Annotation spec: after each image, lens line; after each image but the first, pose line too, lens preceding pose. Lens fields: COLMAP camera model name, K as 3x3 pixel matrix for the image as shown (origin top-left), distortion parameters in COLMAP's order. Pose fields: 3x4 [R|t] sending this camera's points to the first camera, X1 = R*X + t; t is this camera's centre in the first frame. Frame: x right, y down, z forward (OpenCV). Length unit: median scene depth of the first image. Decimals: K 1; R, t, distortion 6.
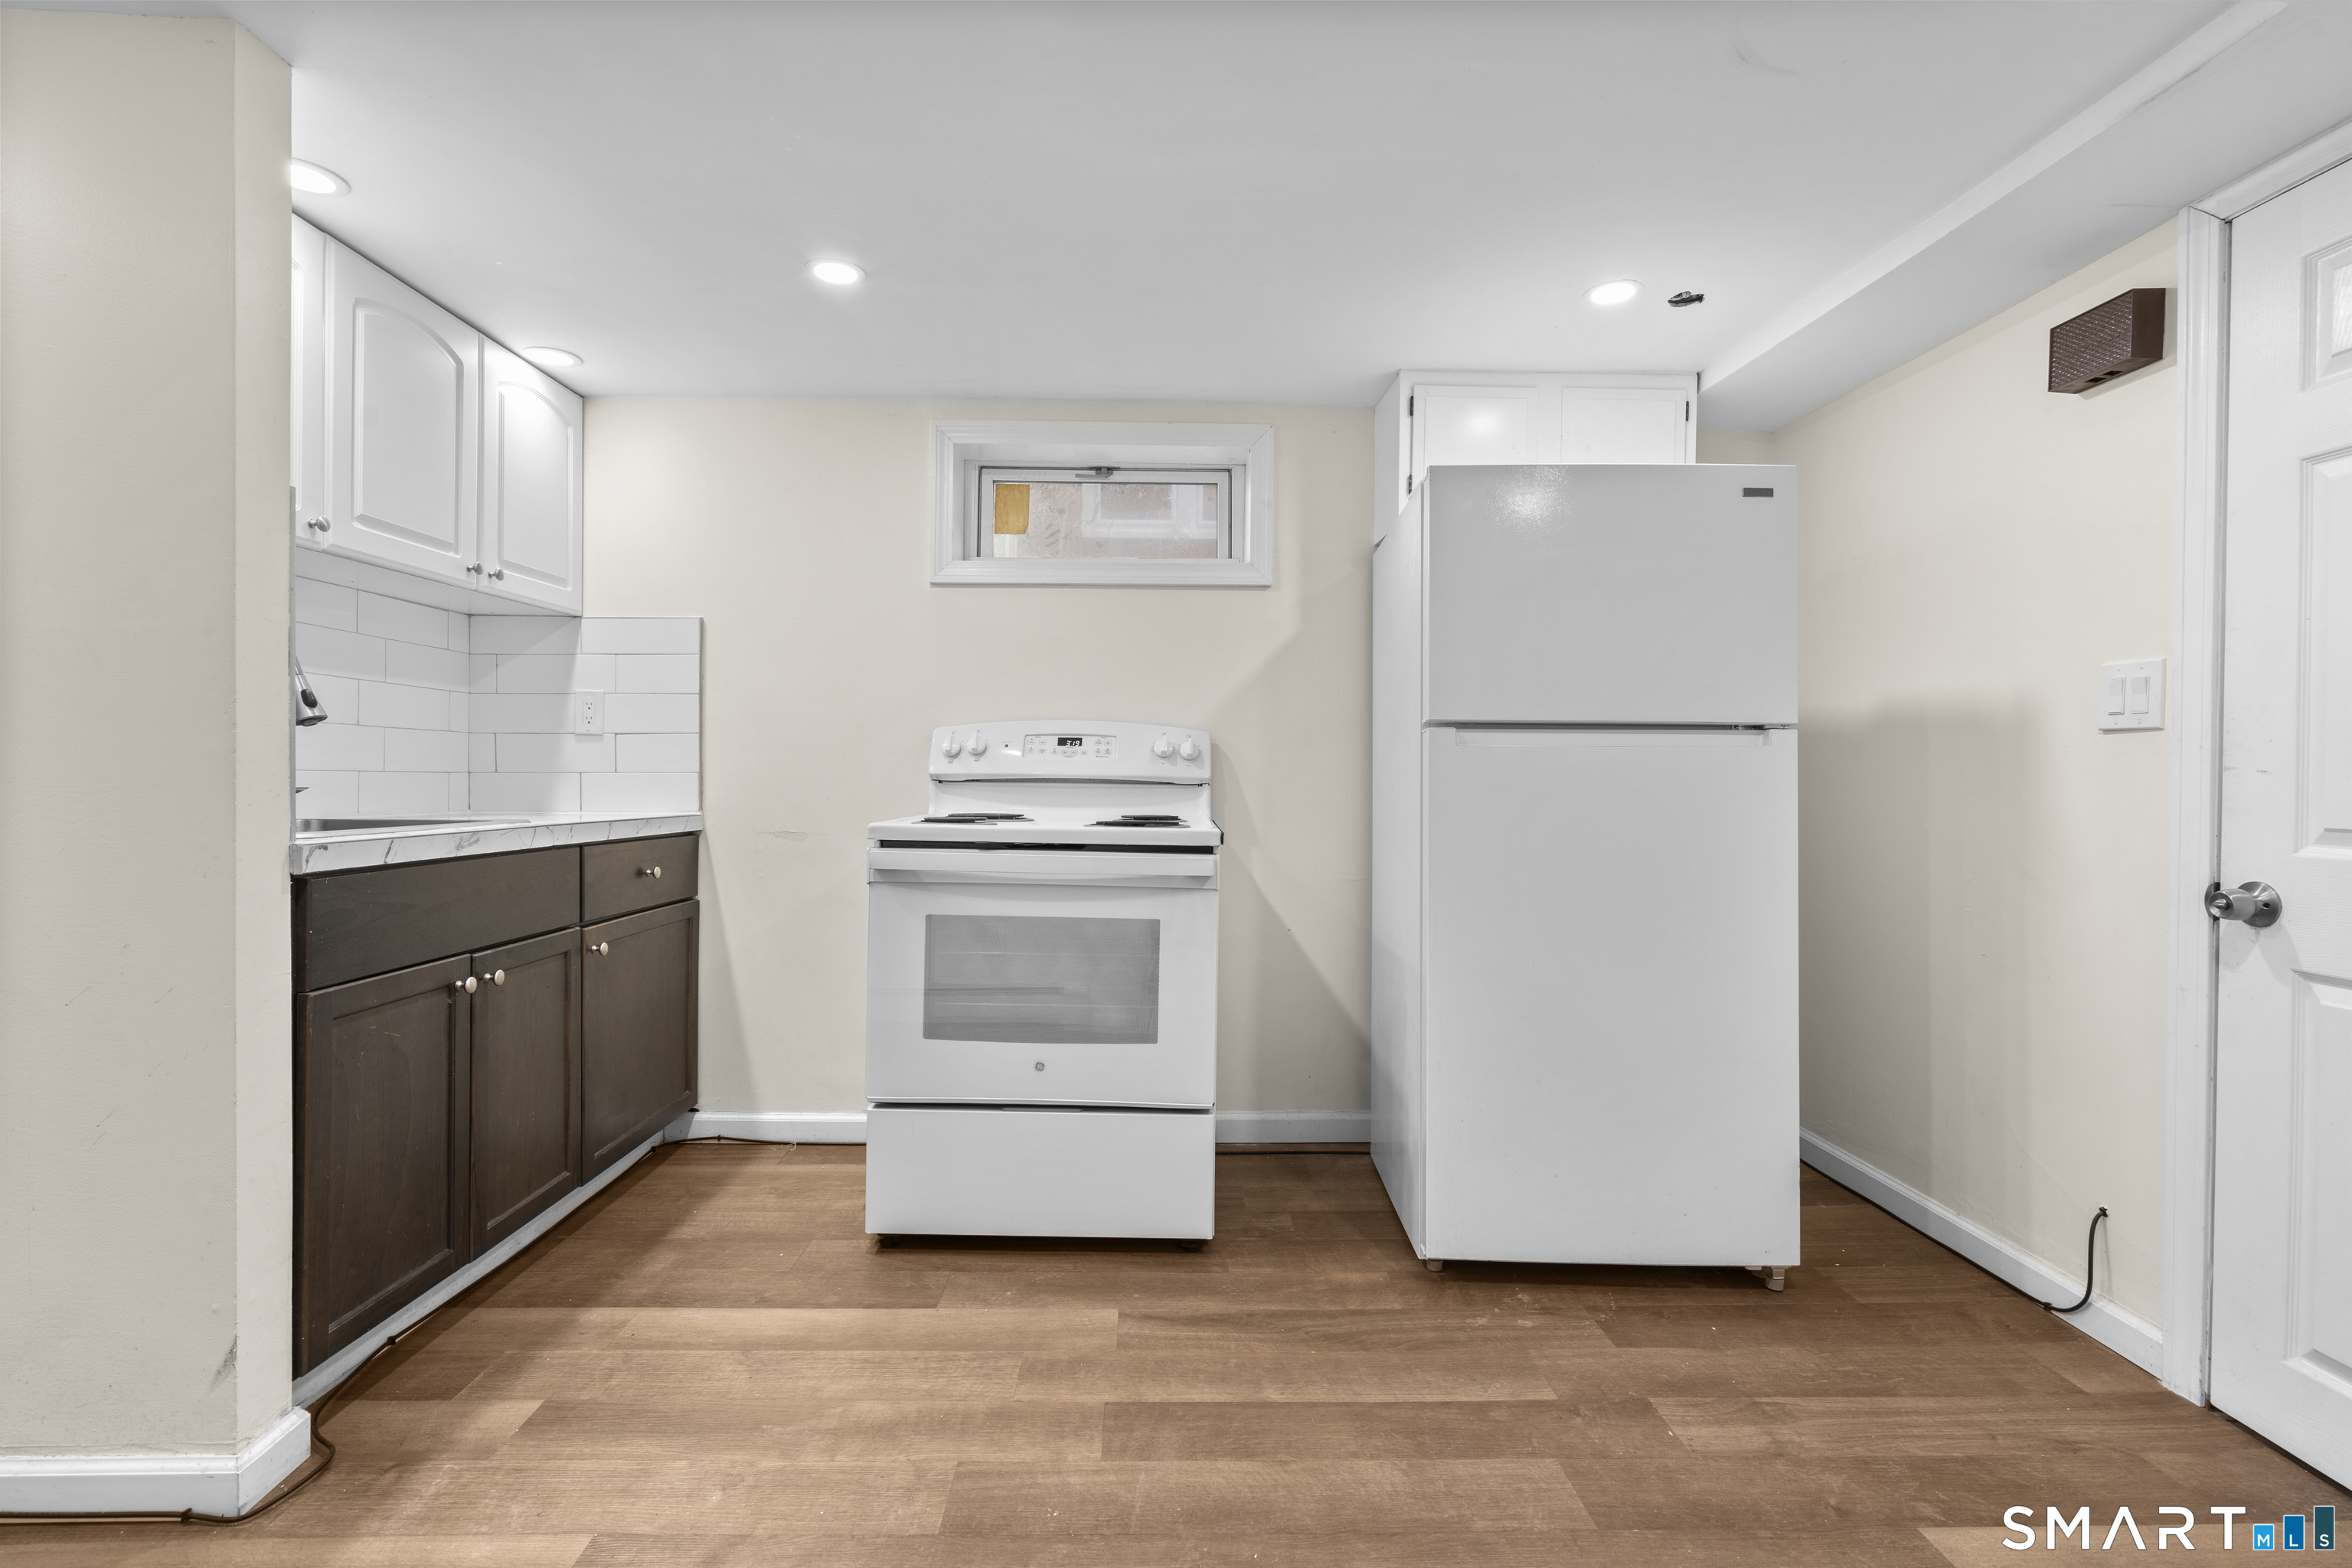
lens RADIAL K [[1055.0, 0, 1165.8], [0, 1055.0, 775.9], [0, 0, 1]] dist [-0.000575, 0.000185]
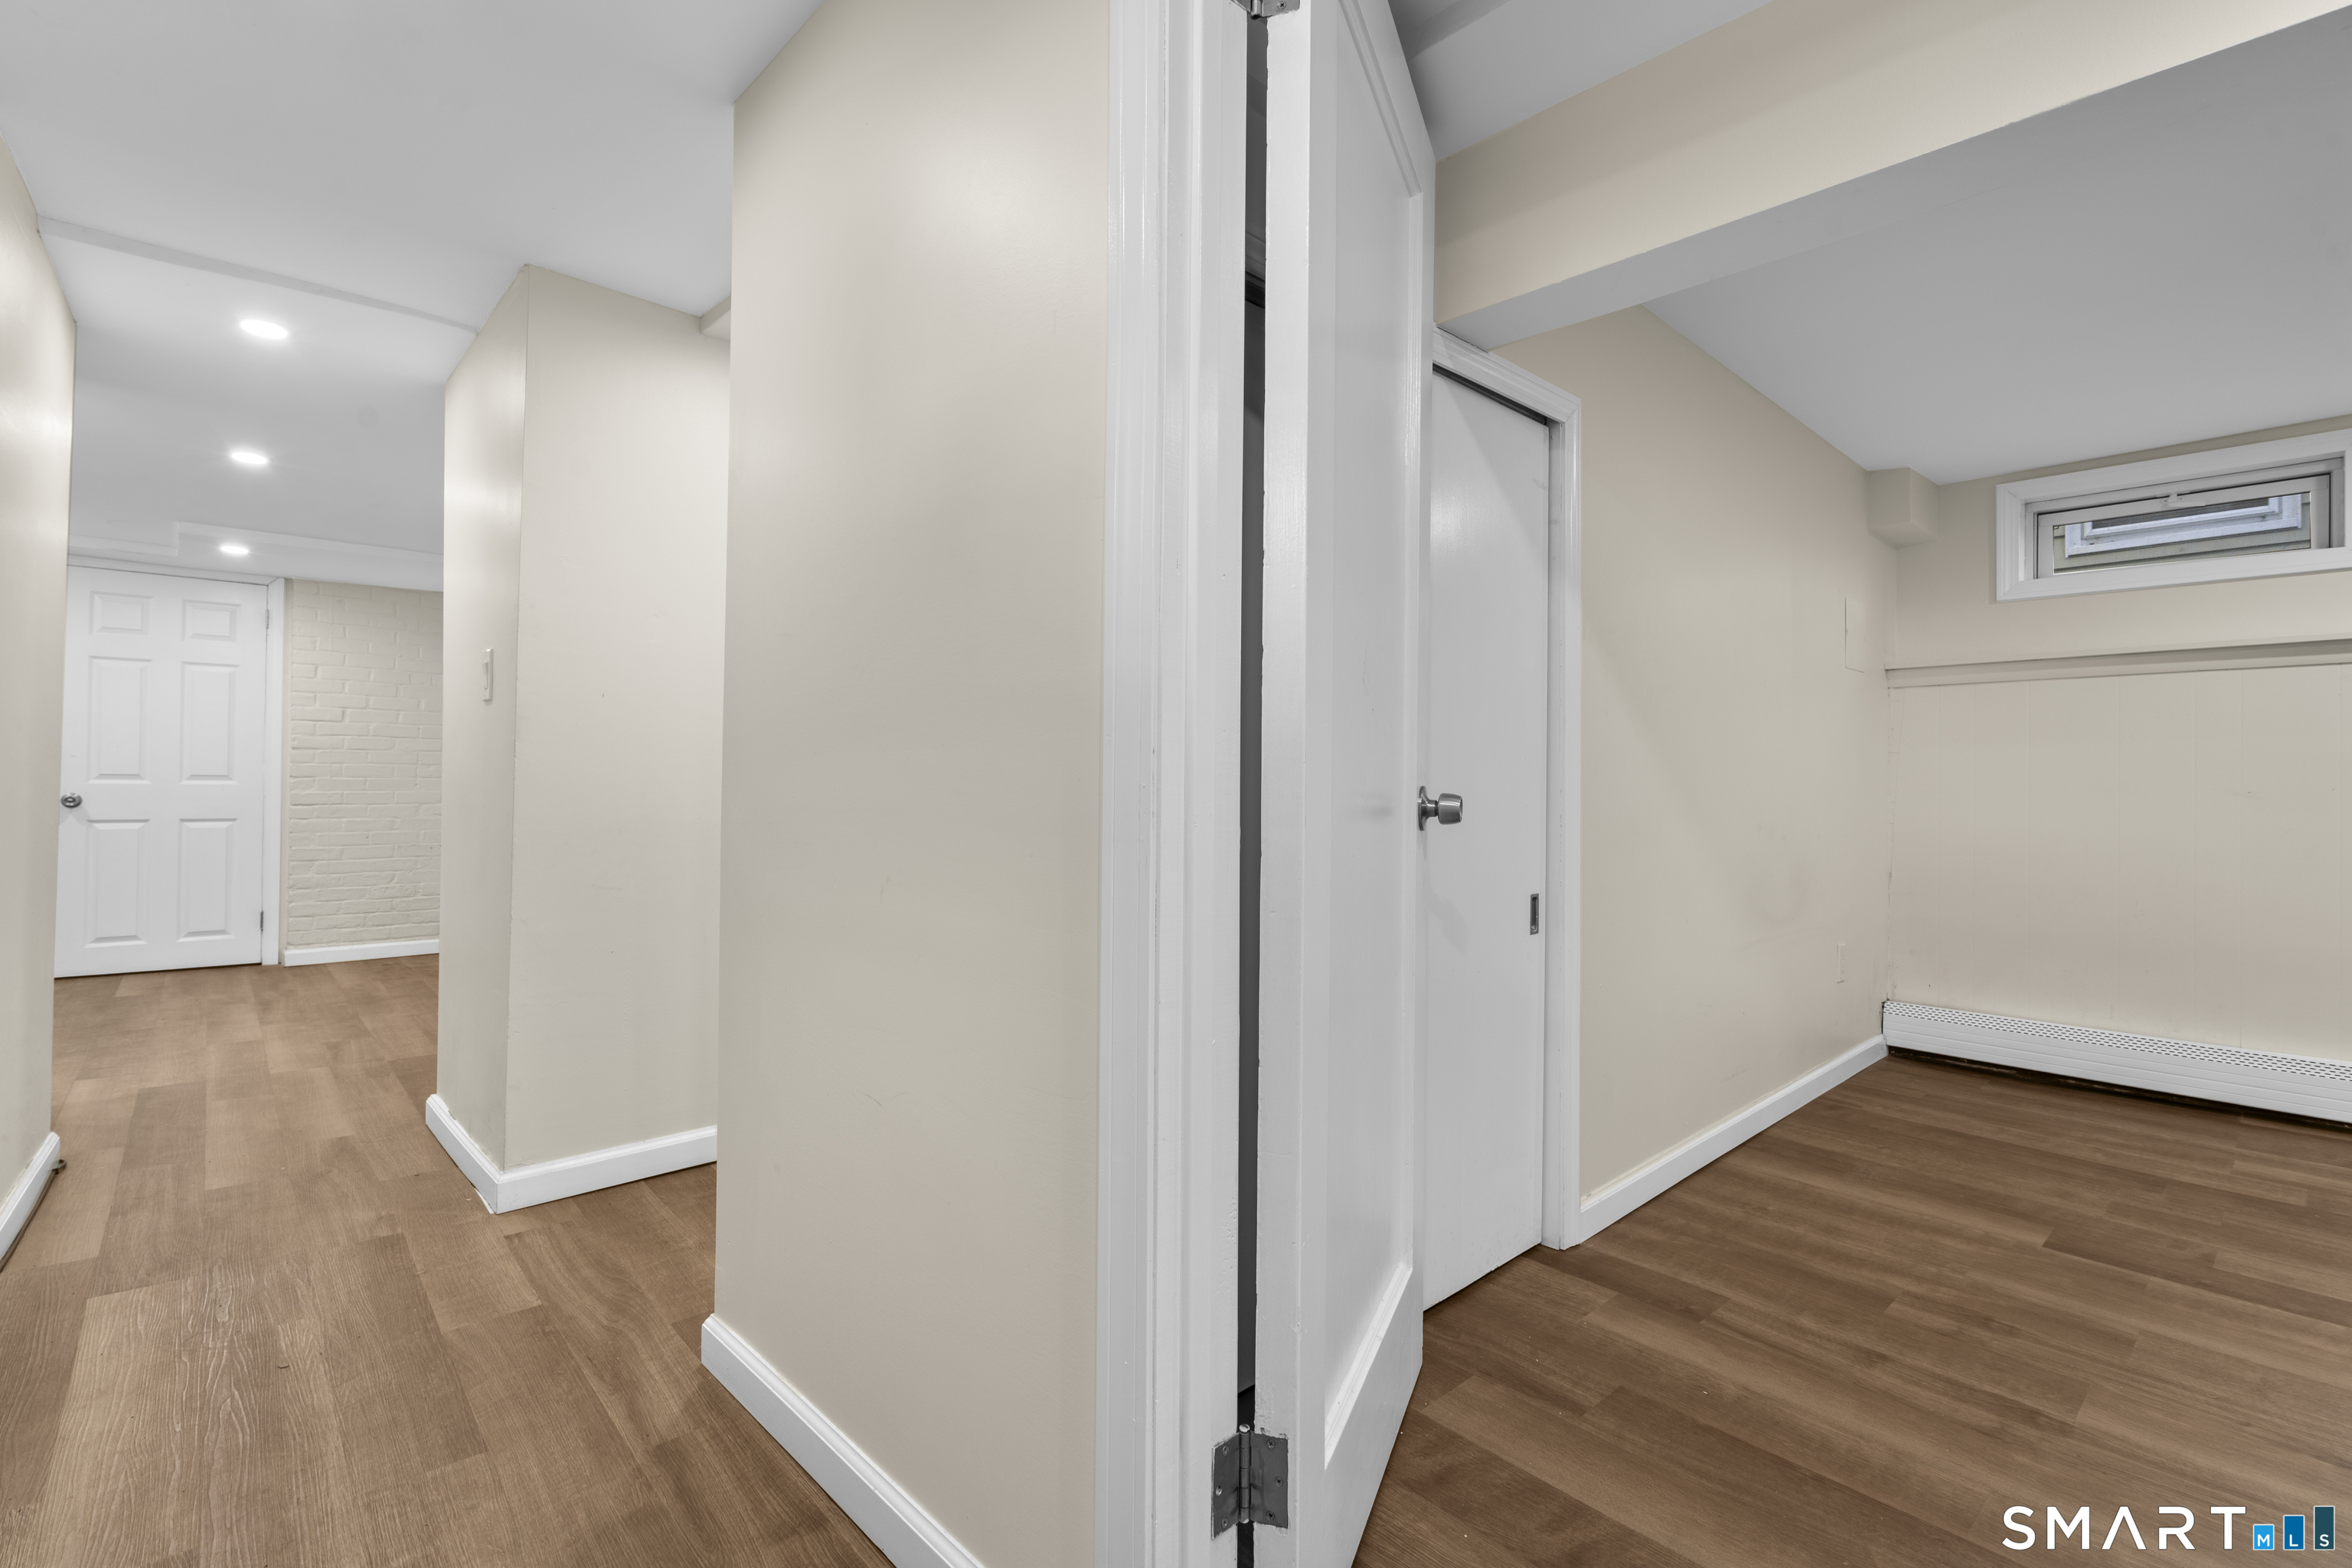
lens RADIAL K [[1055.0, 0, 1175.3], [0, 1055.0, 777.0], [0, 0, 1]] dist [-0.000575, 0.000185]
pose [[-0.652974, -0.006313, 0.757354, -2.600303], [-0.003656, 0.999980, 0.005183, 0.022708], [-0.757372, 0.000616, -0.652983, 0.461736]]
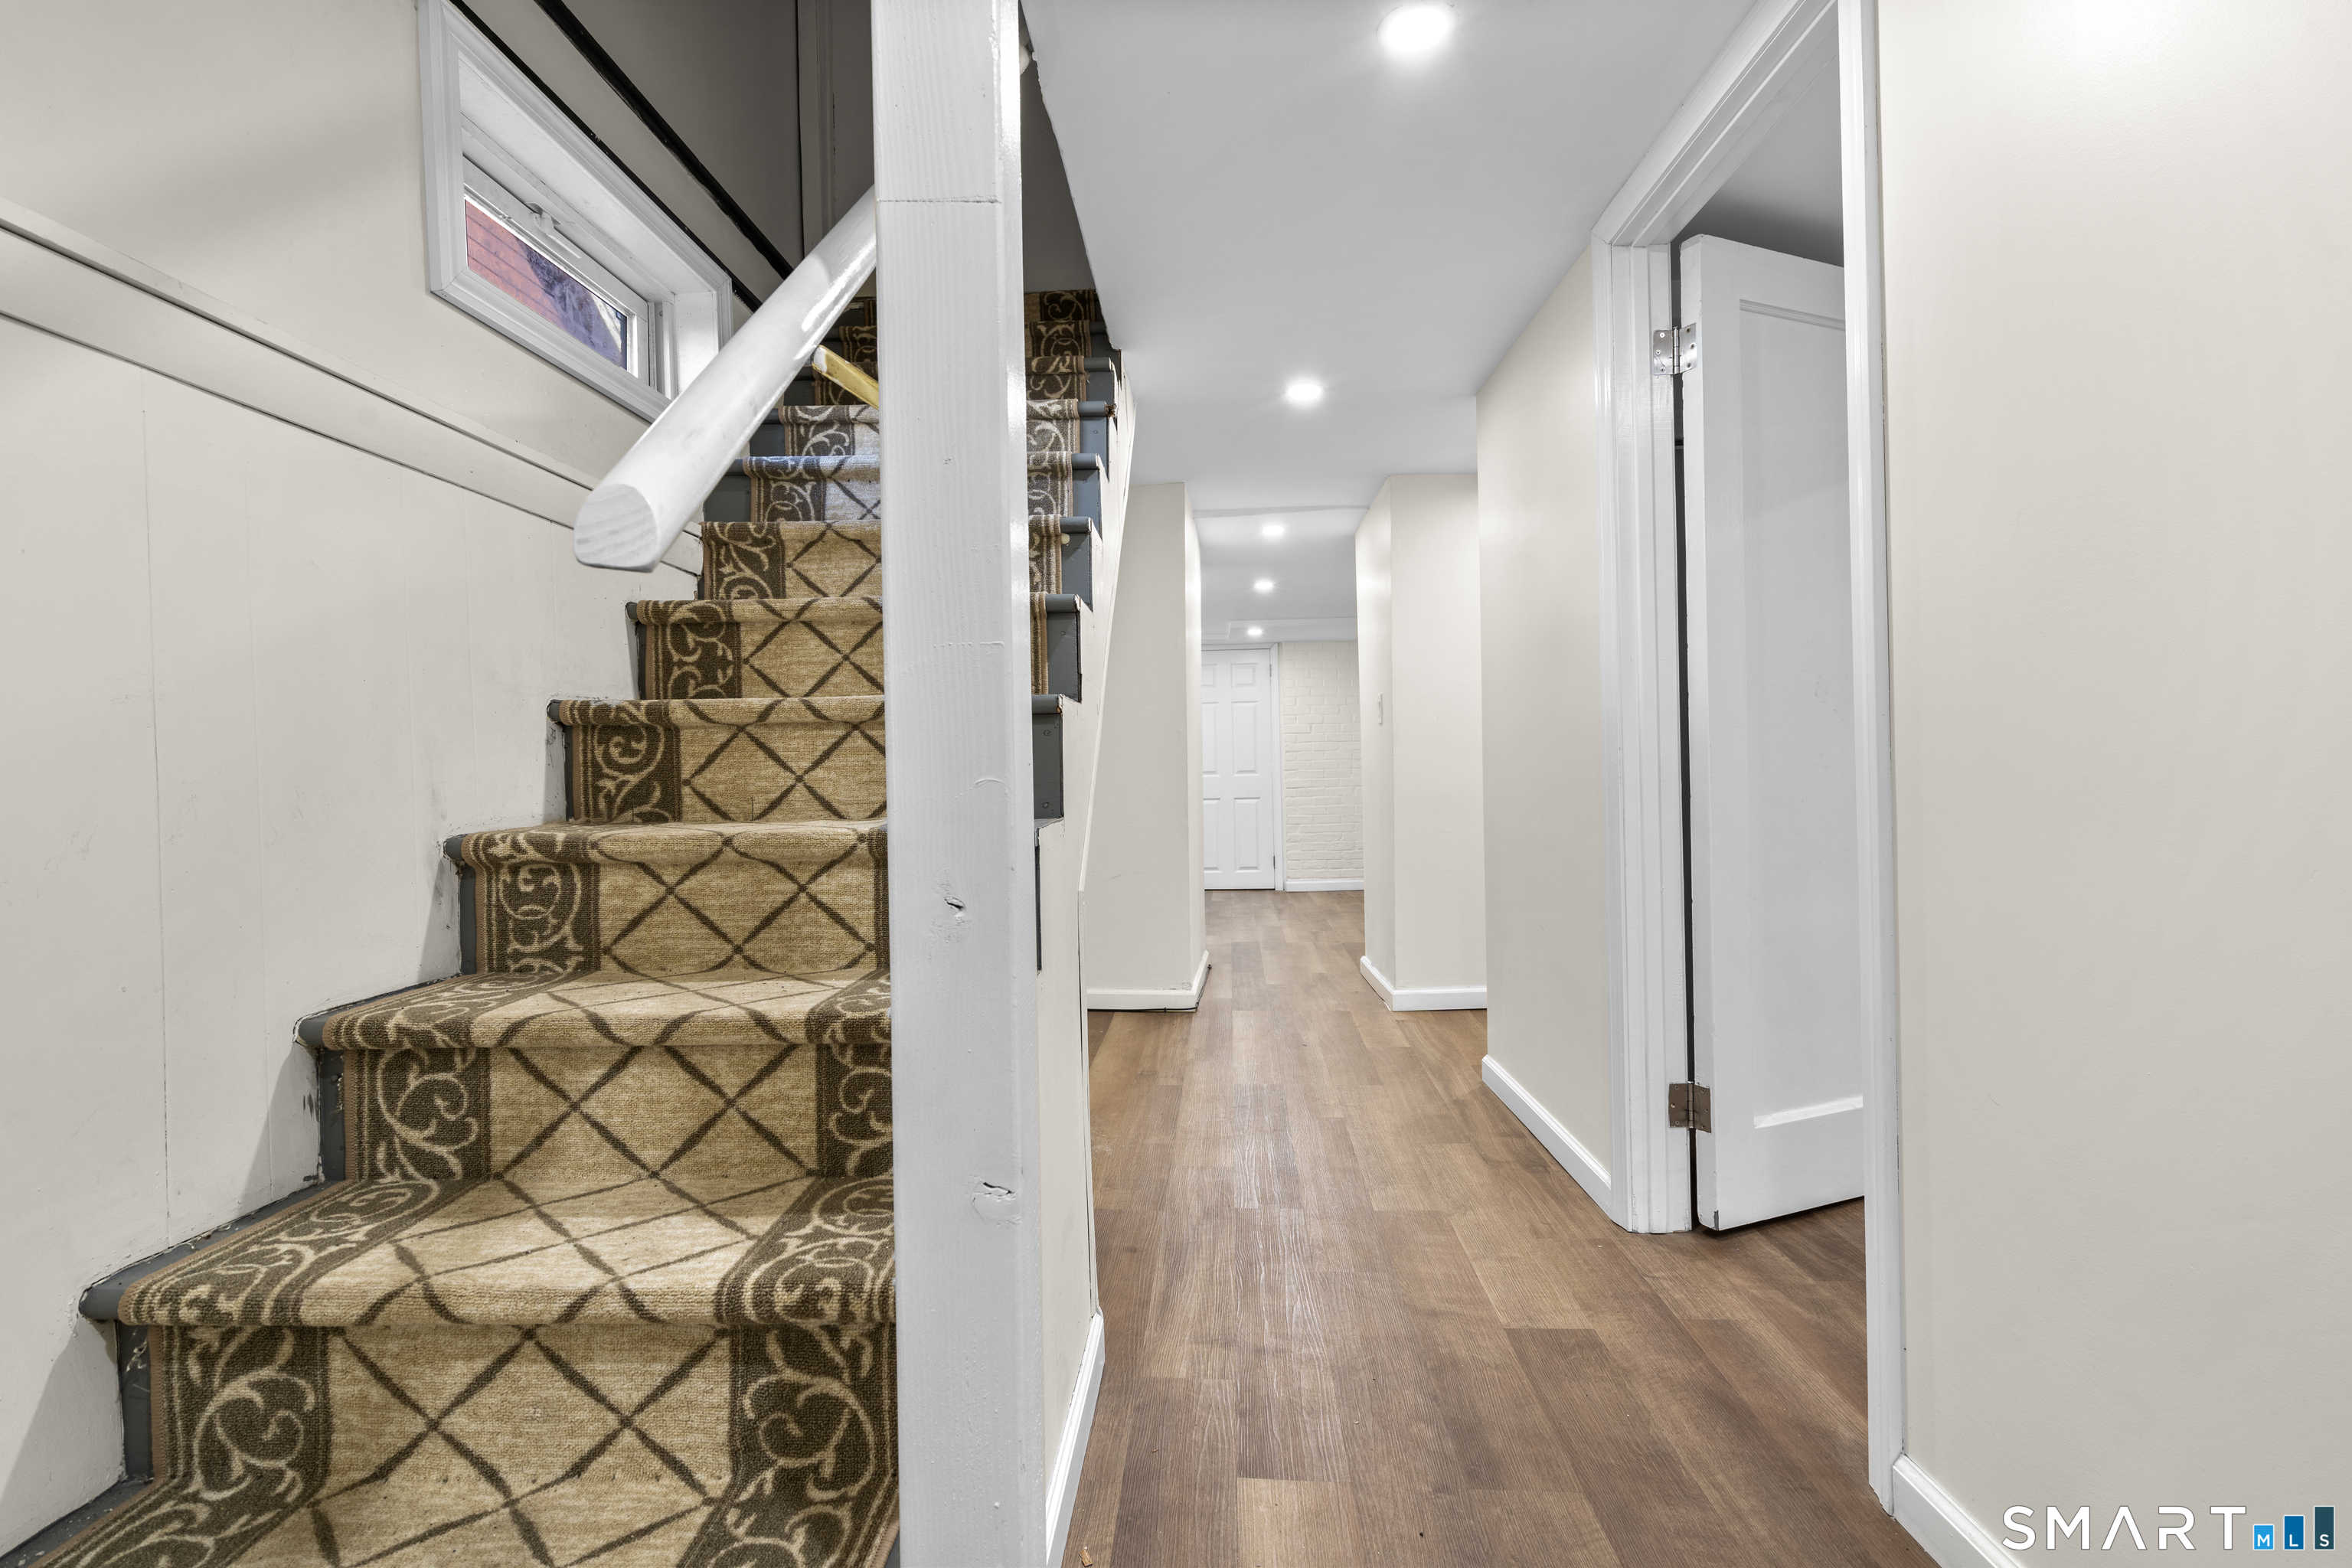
lens RADIAL K [[1055.0, 0, 1179.5], [0, 1055.0, 772.6], [0, 0, 1]] dist [-0.000575, 0.000185]
pose [[0.077296, -0.008163, 0.996975, -3.276735], [0.036453, 0.999321, 0.005356, 0.016985], [-0.996342, 0.035928, 0.077541, 0.506219]]
